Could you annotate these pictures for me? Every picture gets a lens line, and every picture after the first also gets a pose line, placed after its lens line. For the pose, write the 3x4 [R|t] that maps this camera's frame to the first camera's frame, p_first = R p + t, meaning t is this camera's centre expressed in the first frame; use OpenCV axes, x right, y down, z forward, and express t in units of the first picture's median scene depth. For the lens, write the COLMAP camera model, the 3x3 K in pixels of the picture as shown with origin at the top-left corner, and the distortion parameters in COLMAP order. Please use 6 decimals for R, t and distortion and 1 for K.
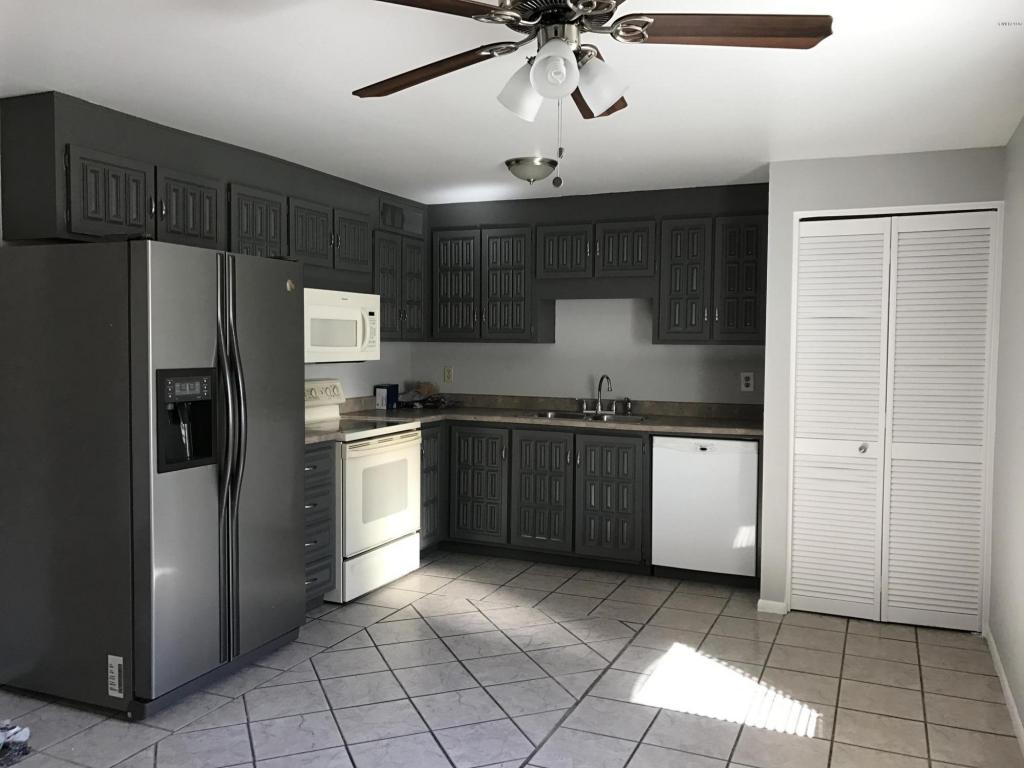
lens RADIAL K [[838.3, 0, 504.7], [0, 838.3, 383.2], [0, 0, 1]] dist [0.115656, -0.257414]
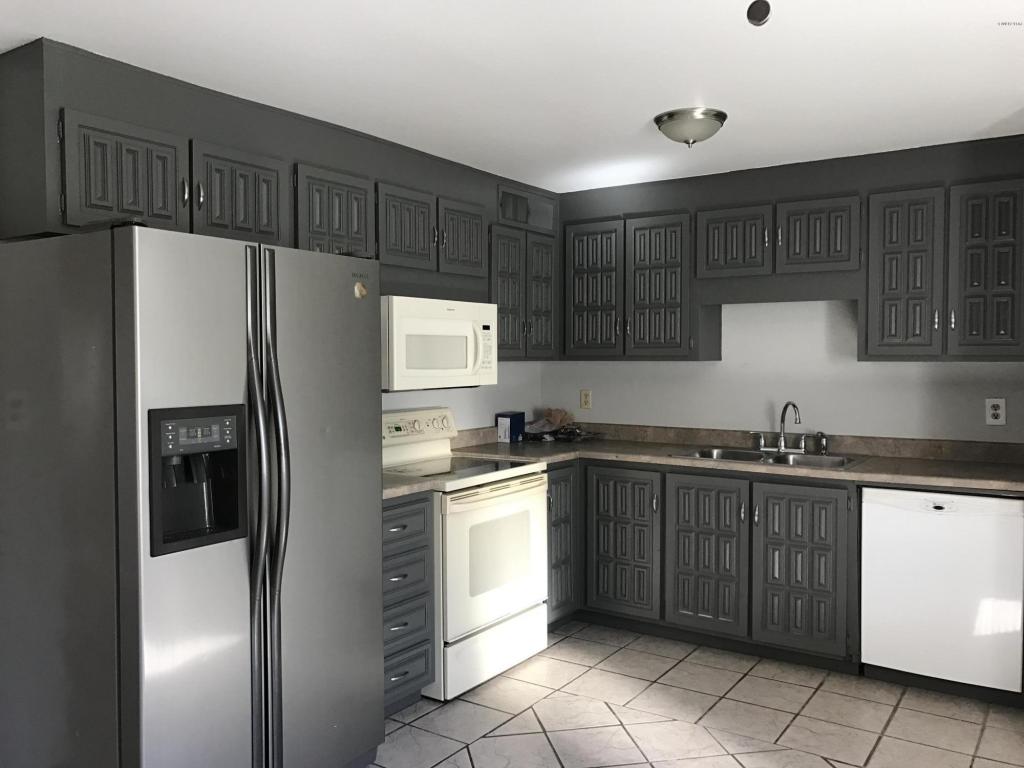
lens RADIAL K [[838.3, 0, 504.7], [0, 838.3, 383.2], [0, 0, 1]] dist [0.115656, -0.257414]
pose [[0.983283, -0.005279, -0.182009, 0.005068], [0.002130, 0.999845, -0.017493, -0.014896], [0.182073, 0.016813, 0.983141, 0.213125]]
